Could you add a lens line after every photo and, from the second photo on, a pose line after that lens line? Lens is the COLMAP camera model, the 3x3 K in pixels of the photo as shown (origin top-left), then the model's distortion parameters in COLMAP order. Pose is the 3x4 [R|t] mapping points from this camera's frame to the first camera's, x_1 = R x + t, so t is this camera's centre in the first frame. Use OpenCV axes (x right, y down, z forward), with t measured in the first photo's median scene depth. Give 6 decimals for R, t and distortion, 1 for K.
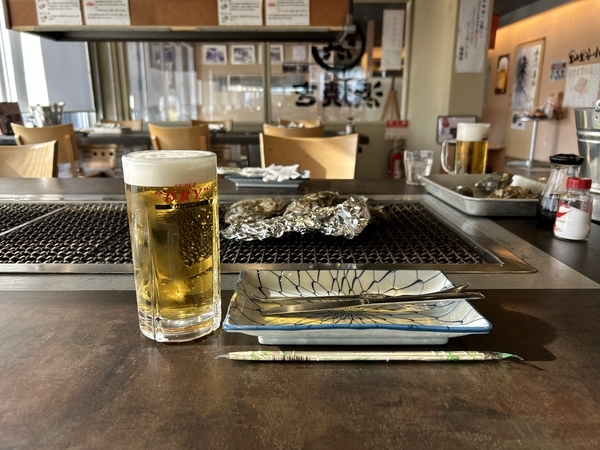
lens RADIAL K [[450.4, 0, 300.0], [0, 450.4, 225.0], [0, 0, 1]] dist [0.003765, -0.025601]
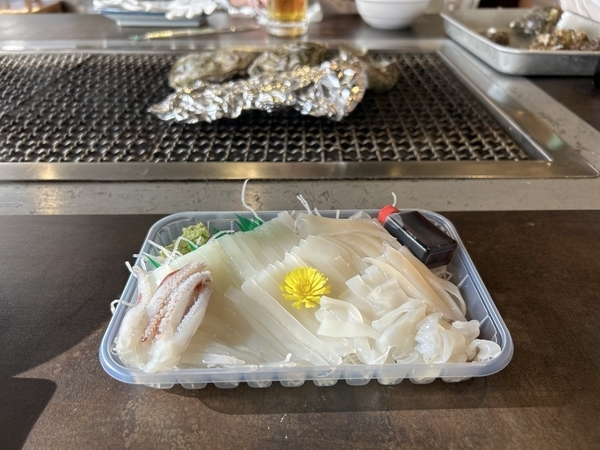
lens RADIAL K [[450.4, 0, 300.0], [0, 450.4, 225.0], [0, 0, 1]] dist [0.003765, -0.025601]
pose [[0.999998, -0.000835, 0.002073, 0.048421], [0.000058, 0.937065, 0.349154, -0.055725], [-0.002234, -0.349153, 0.937063, 0.260488]]
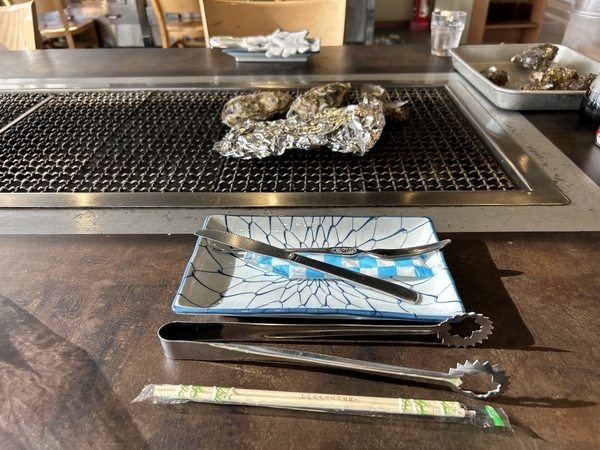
lens RADIAL K [[446.4, 0, 293.3], [0, 446.4, 224.6], [0, 0, 1]] dist [-0.006823, -0.003874]
pose [[0.999006, 0.004806, -0.044313, 0.017355], [0.010674, 0.939452, 0.342515, -0.133155], [0.043276, -0.342647, 0.938467, 0.111752]]
